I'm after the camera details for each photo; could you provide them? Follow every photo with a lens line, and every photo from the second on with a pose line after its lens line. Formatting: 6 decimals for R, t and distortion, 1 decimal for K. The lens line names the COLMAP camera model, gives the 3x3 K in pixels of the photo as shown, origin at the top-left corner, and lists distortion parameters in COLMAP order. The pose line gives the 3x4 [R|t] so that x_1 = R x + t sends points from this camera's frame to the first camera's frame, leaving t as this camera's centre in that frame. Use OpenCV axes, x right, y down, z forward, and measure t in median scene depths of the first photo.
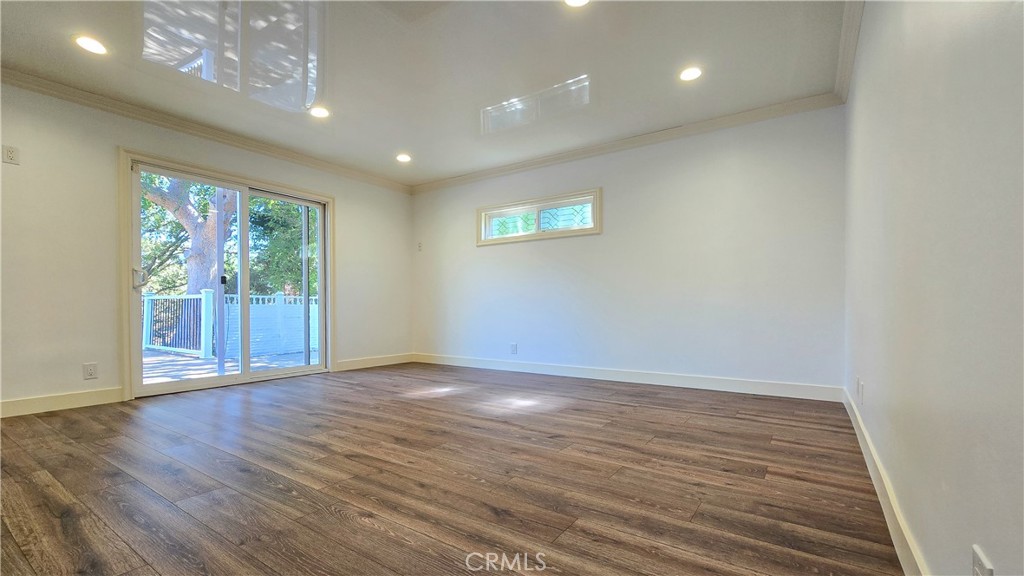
lens RADIAL K [[425.2, 0, 506.7], [0, 425.2, 291.9], [0, 0, 1]] dist [-0.004239, 0.002057]
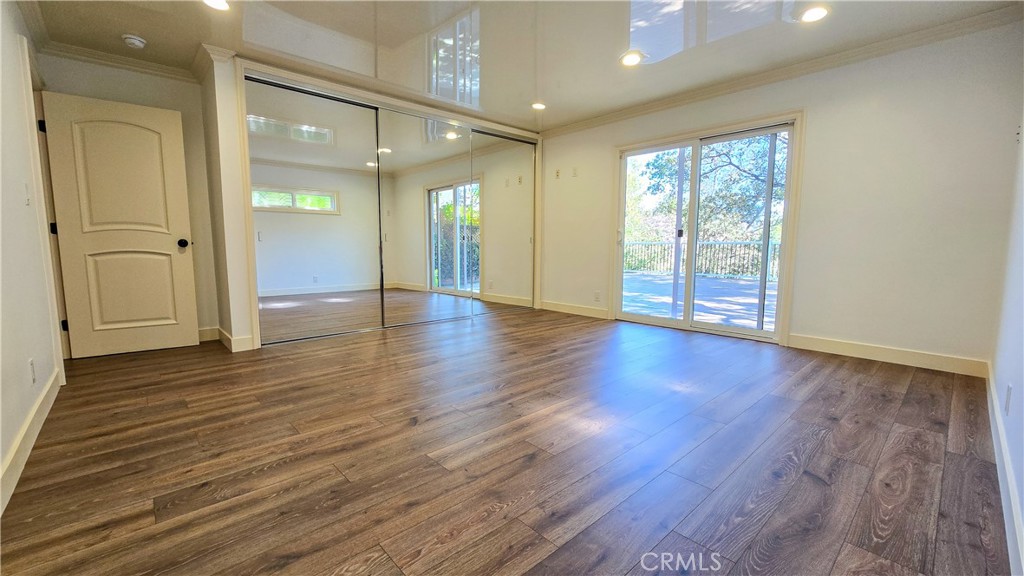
lens RADIAL K [[425.2, 0, 505.3], [0, 425.2, 294.7], [0, 0, 1]] dist [-0.004239, 0.002057]
pose [[-0.221339, 0.115112, -0.968379, 1.158492], [0.031798, 0.993333, 0.110810, -0.018546], [0.974678, -0.006265, -0.223524, 1.778950]]
